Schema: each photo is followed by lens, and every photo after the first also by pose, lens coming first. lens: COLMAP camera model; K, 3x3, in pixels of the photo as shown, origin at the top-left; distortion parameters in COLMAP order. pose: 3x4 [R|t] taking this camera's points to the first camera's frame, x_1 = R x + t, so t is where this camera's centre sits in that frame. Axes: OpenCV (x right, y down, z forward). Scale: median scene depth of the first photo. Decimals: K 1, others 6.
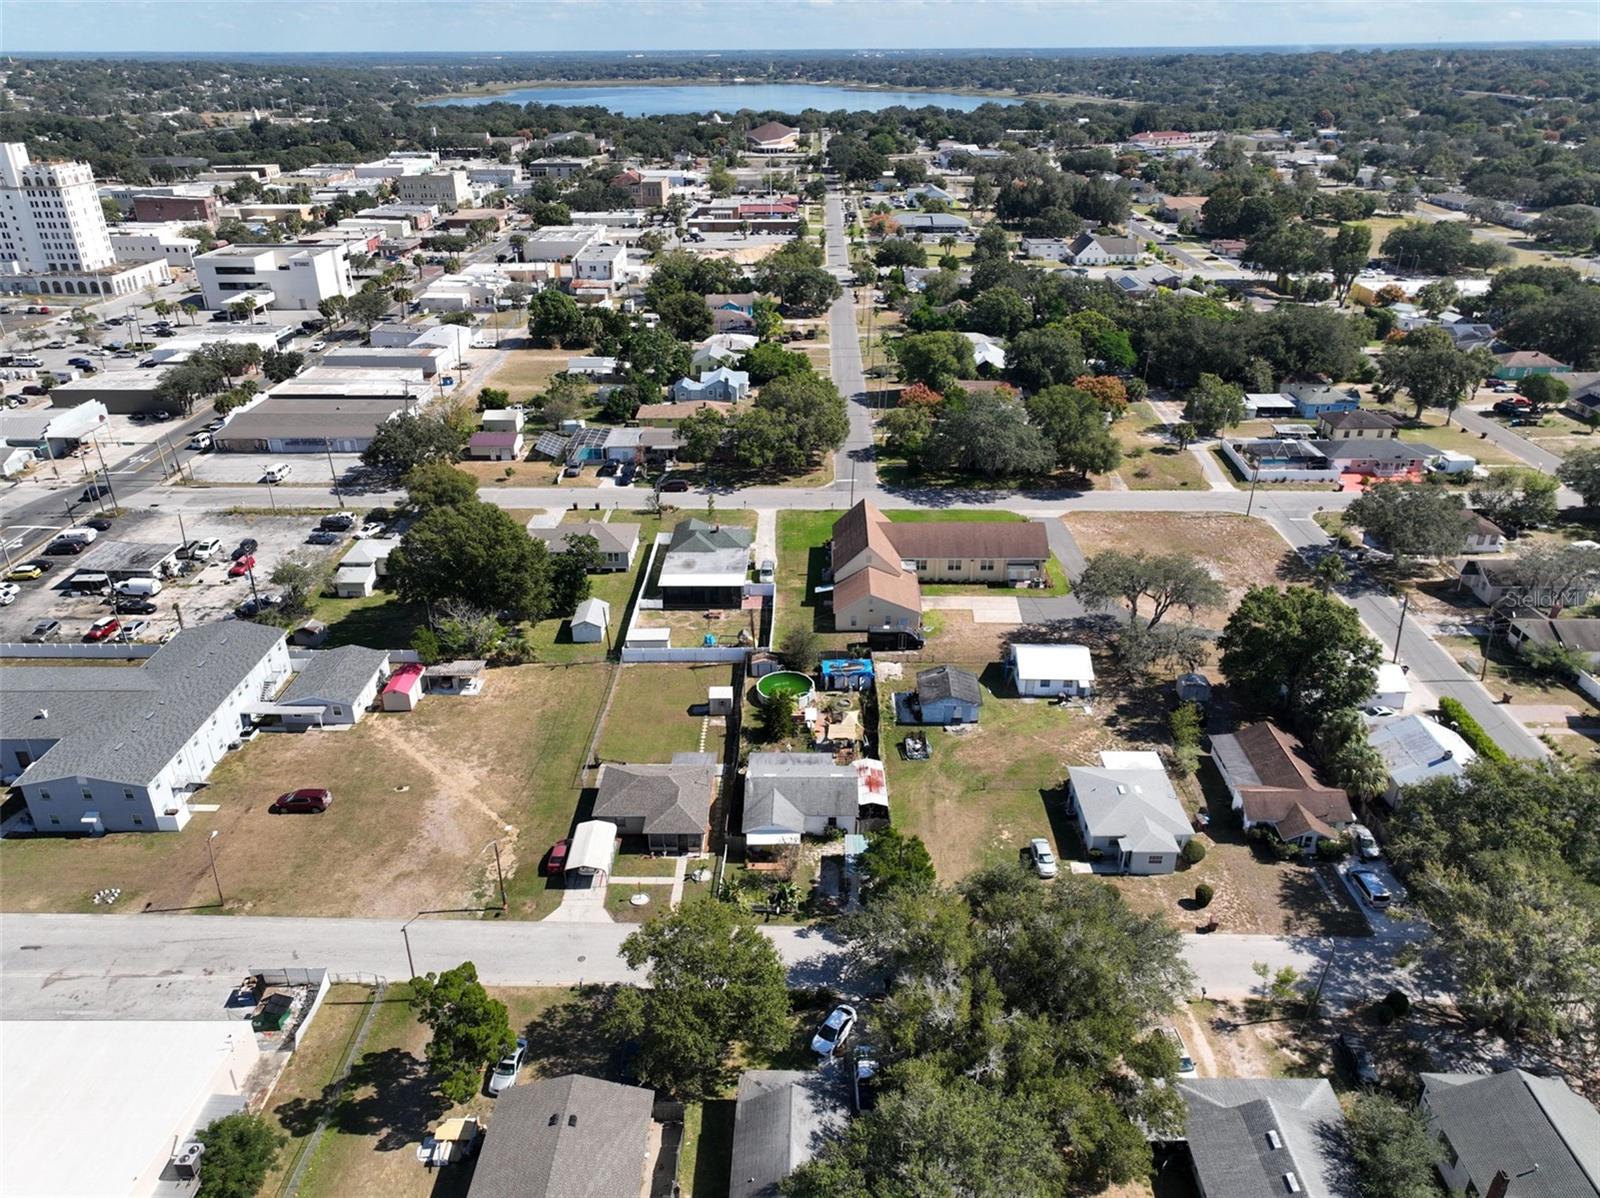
lens RADIAL K [[1125.4, 0, 801.7], [0, 1125.4, 600.9], [0, 0, 1]] dist [0.000893, 0.014608]
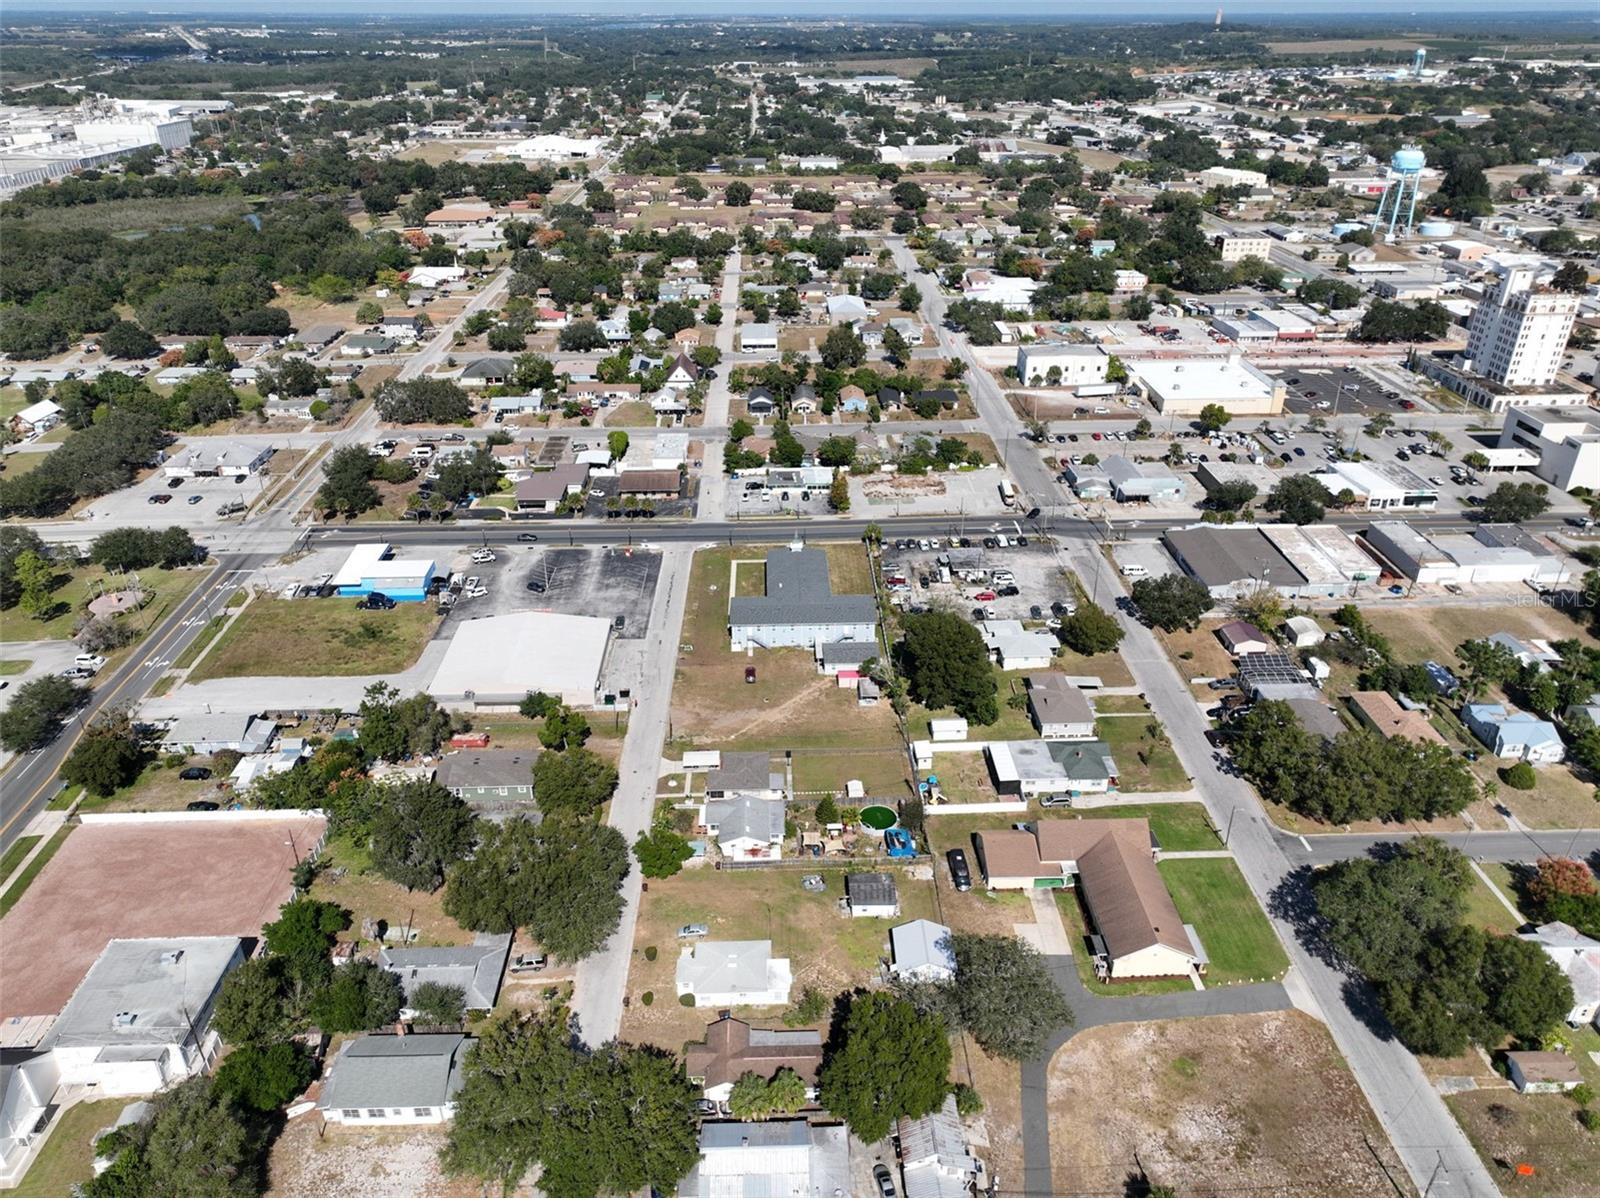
lens RADIAL K [[1125.4, 0, 801.7], [0, 1125.4, 600.9], [0, 0, 1]] dist [0.000893, 0.014608]
pose [[0.046782, 0.471307, -0.880728, 0.953717], [-0.443089, 0.799997, 0.404569, -0.584931], [0.895256, 0.371315, 0.246257, 0.384116]]
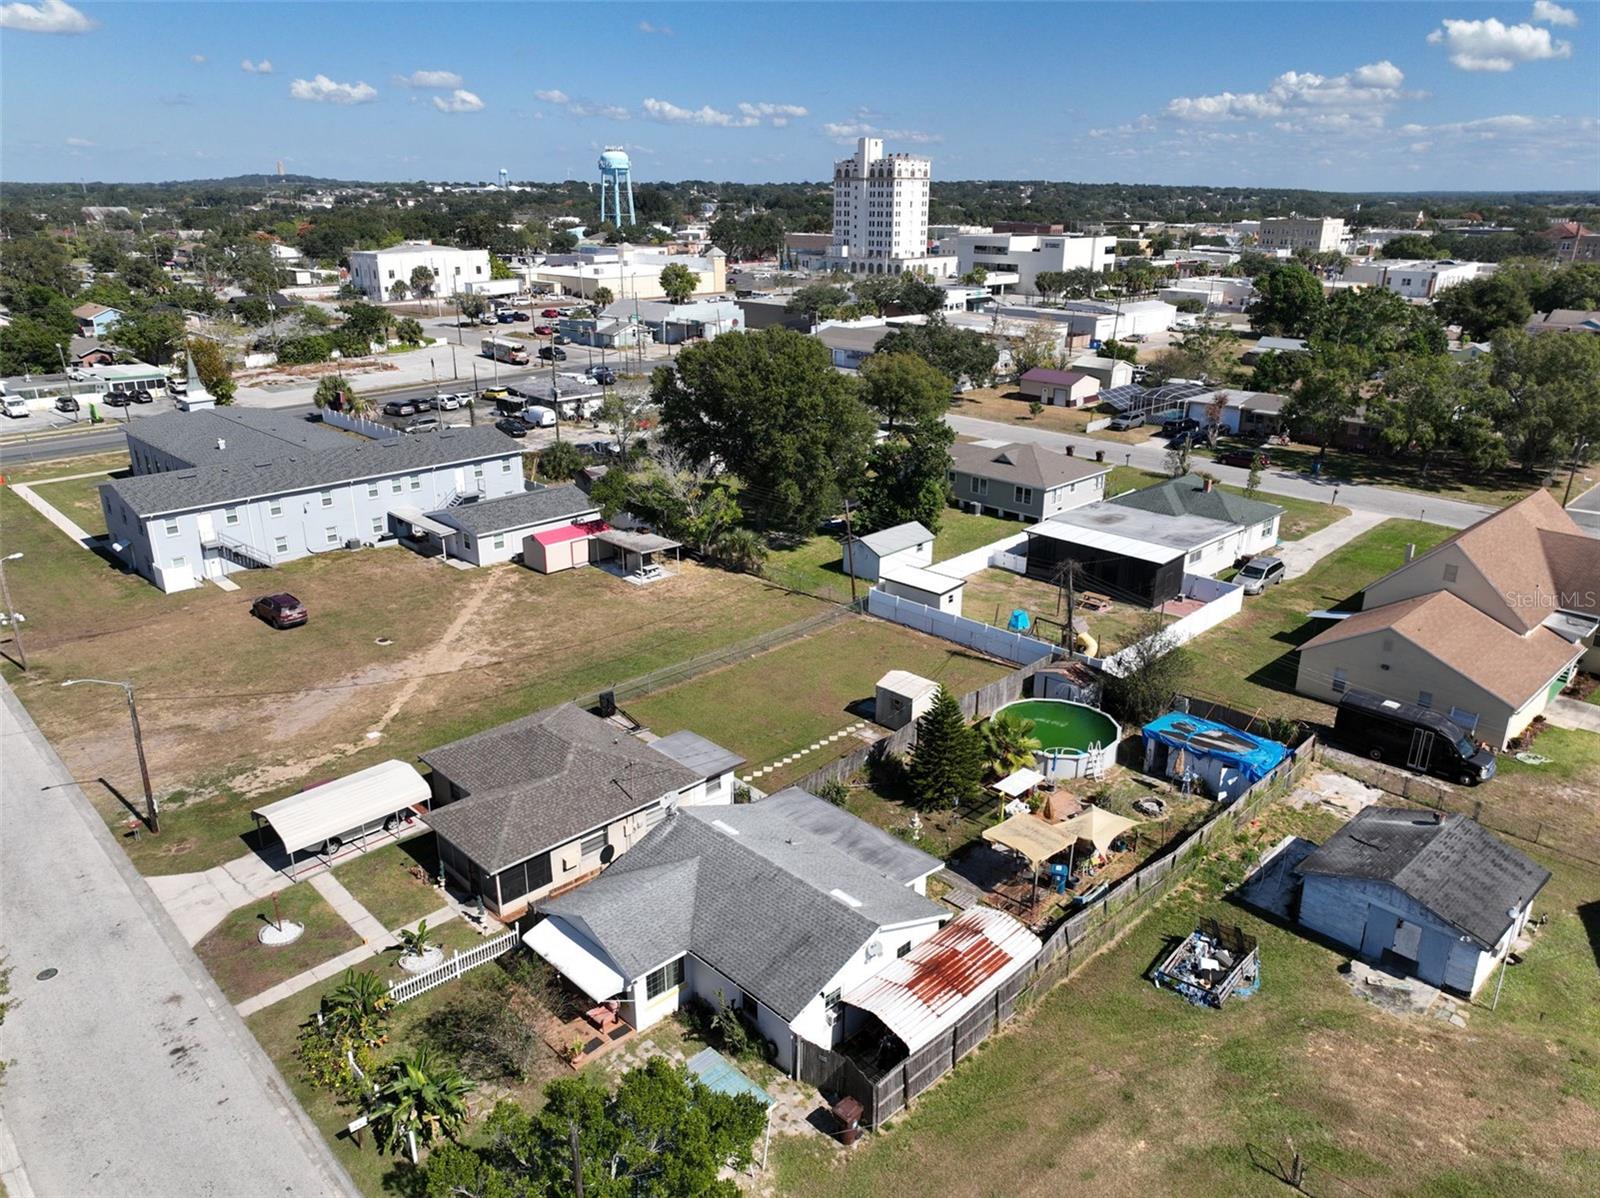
lens RADIAL K [[1125.4, 0, 801.7], [0, 1125.4, 600.9], [0, 0, 1]] dist [0.000893, 0.014608]
pose [[0.708424, 0.248208, -0.660703, 0.168726], [-0.317386, 0.948163, 0.015890, 0.045020], [0.630398, 0.198441, 0.750479, 0.499485]]
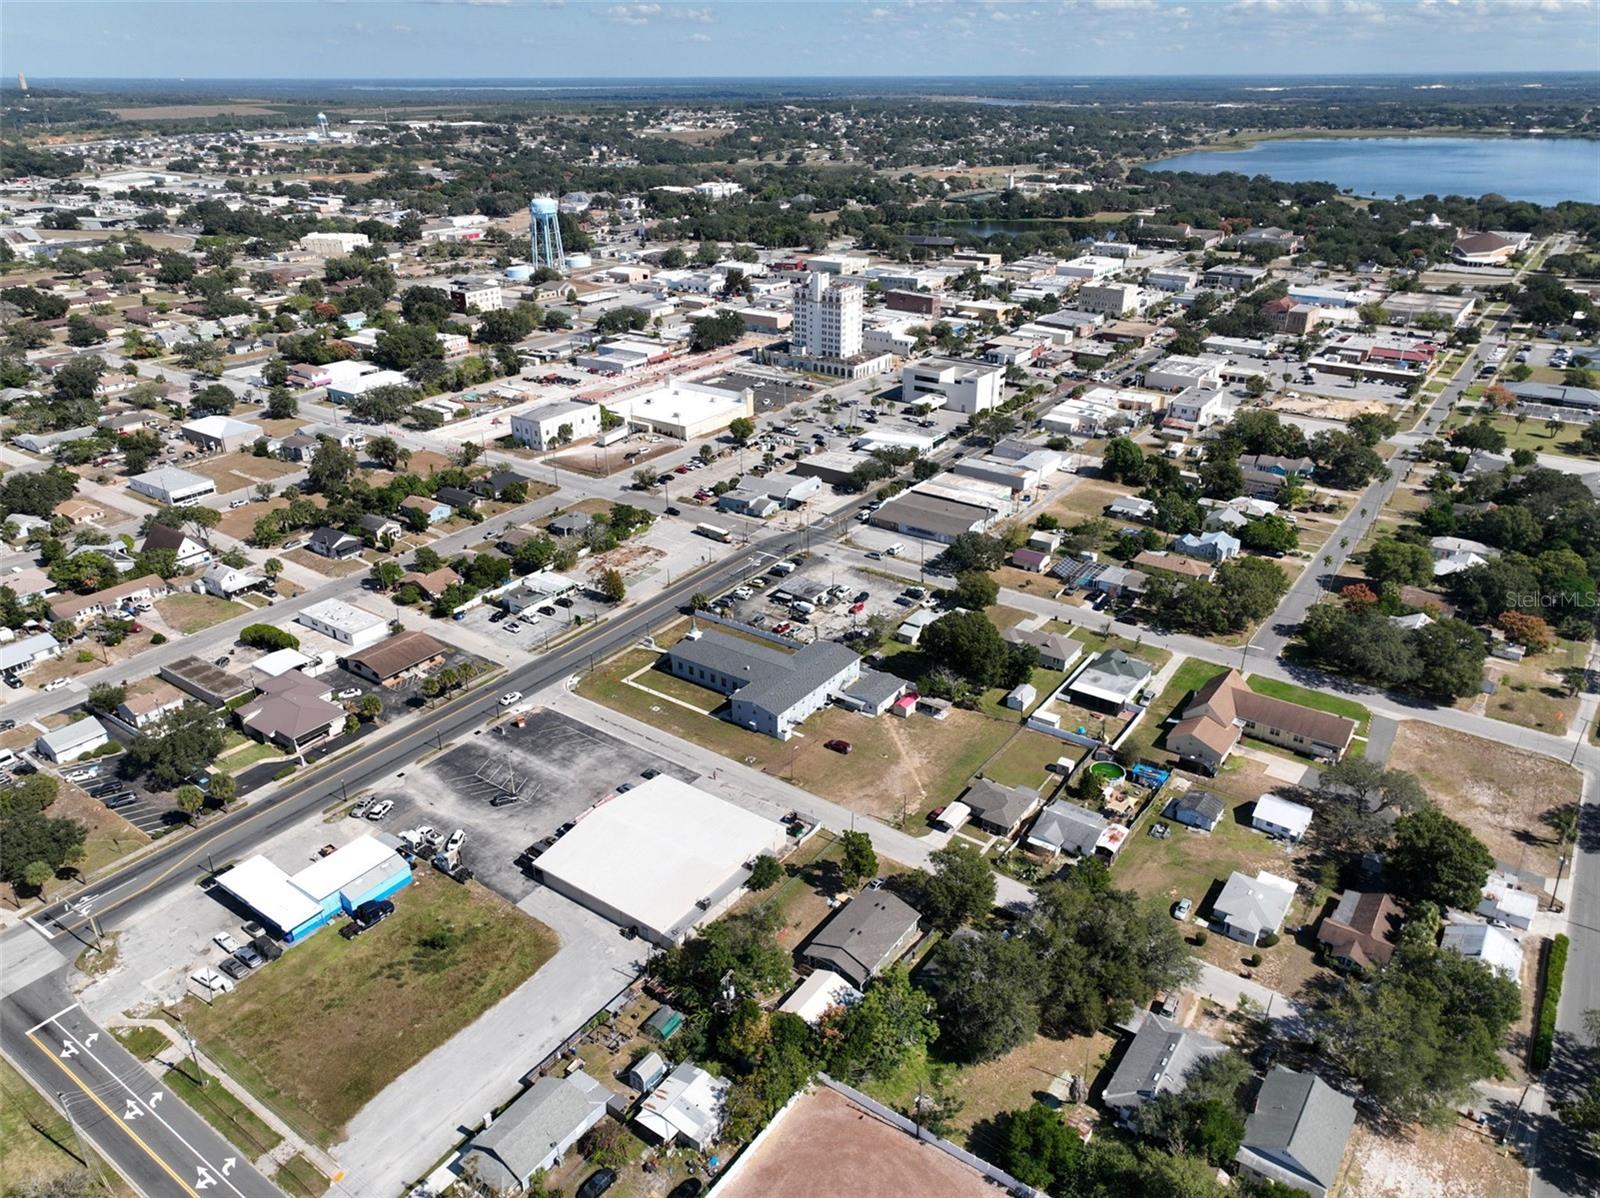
lens RADIAL K [[1125.4, 0, 801.7], [0, 1125.4, 600.9], [0, 0, 1]] dist [0.000893, 0.014608]
pose [[0.821994, 0.245689, -0.513772, 0.343344], [-0.253735, 0.965661, 0.055829, -0.122390], [0.509847, 0.084471, 0.856108, -0.565463]]
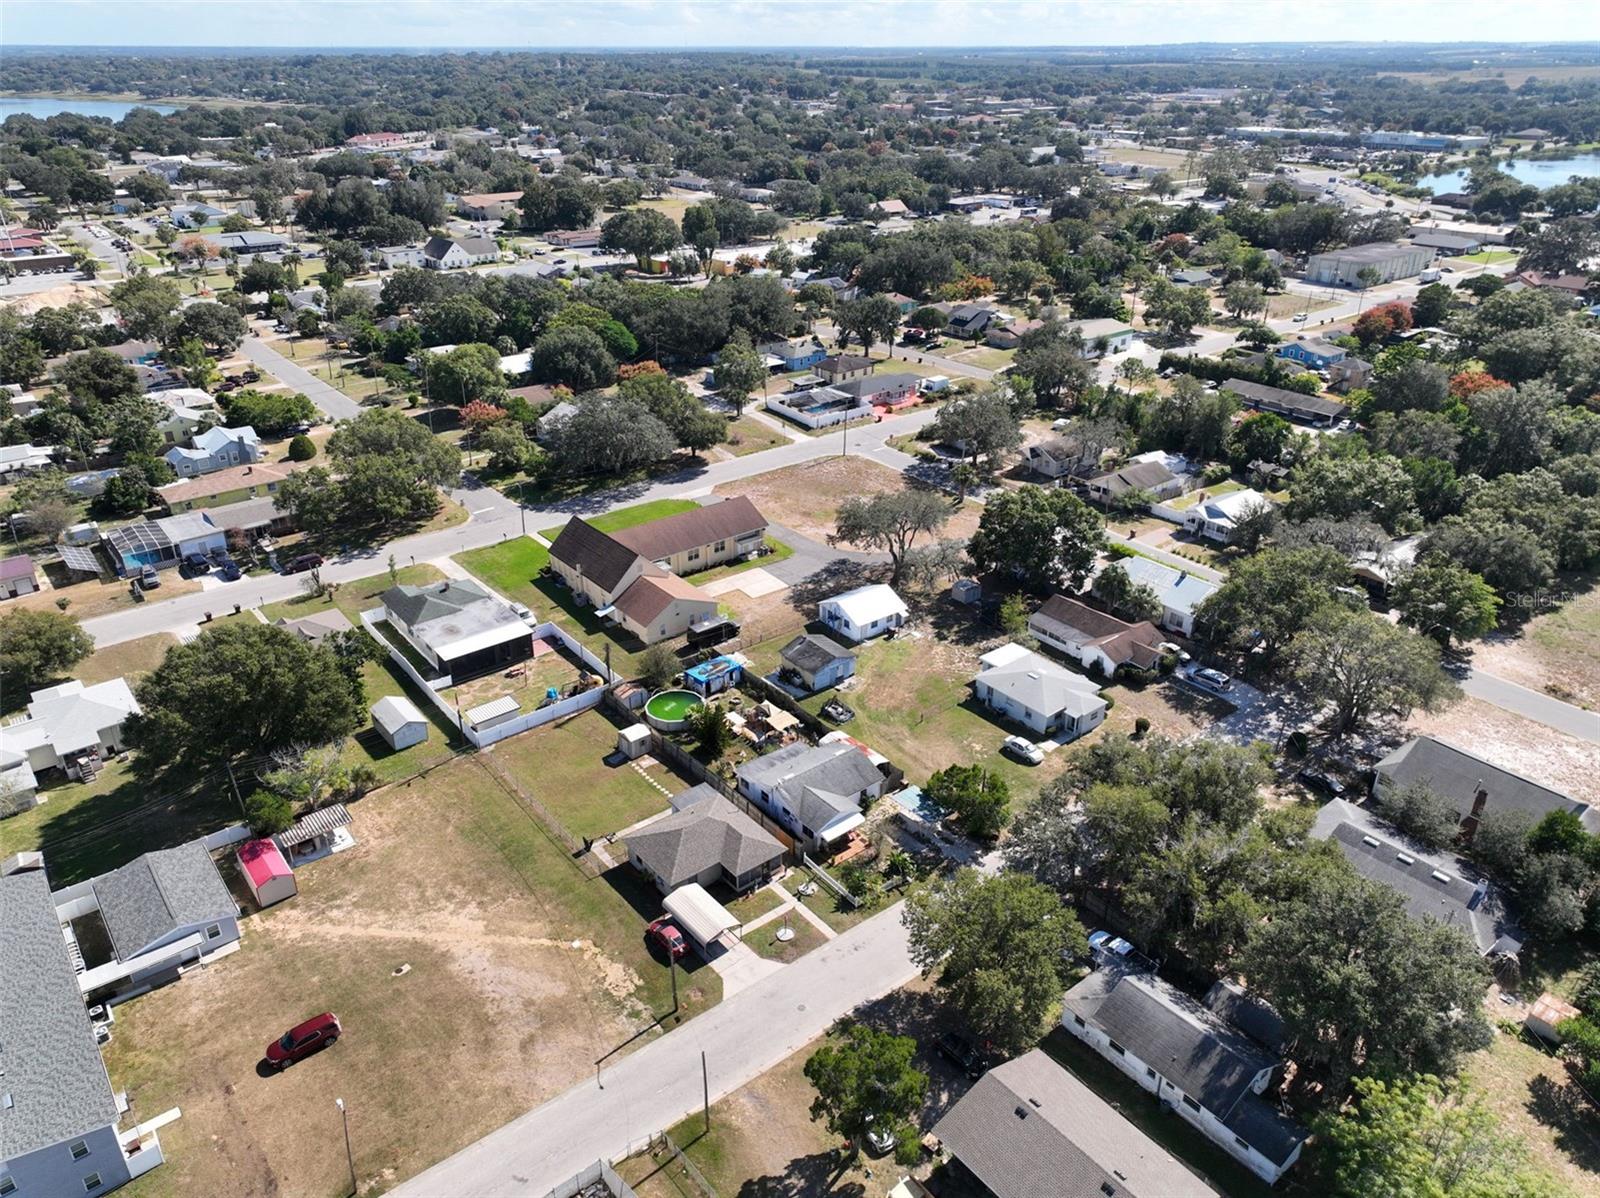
lens RADIAL K [[1125.4, 0, 801.7], [0, 1125.4, 600.9], [0, 0, 1]] dist [0.000893, 0.014608]
pose [[0.770414, -0.279704, 0.572911, -0.390050], [0.280158, 0.955738, 0.089868, -0.056902], [-0.572689, 0.091271, 0.814676, 0.120453]]
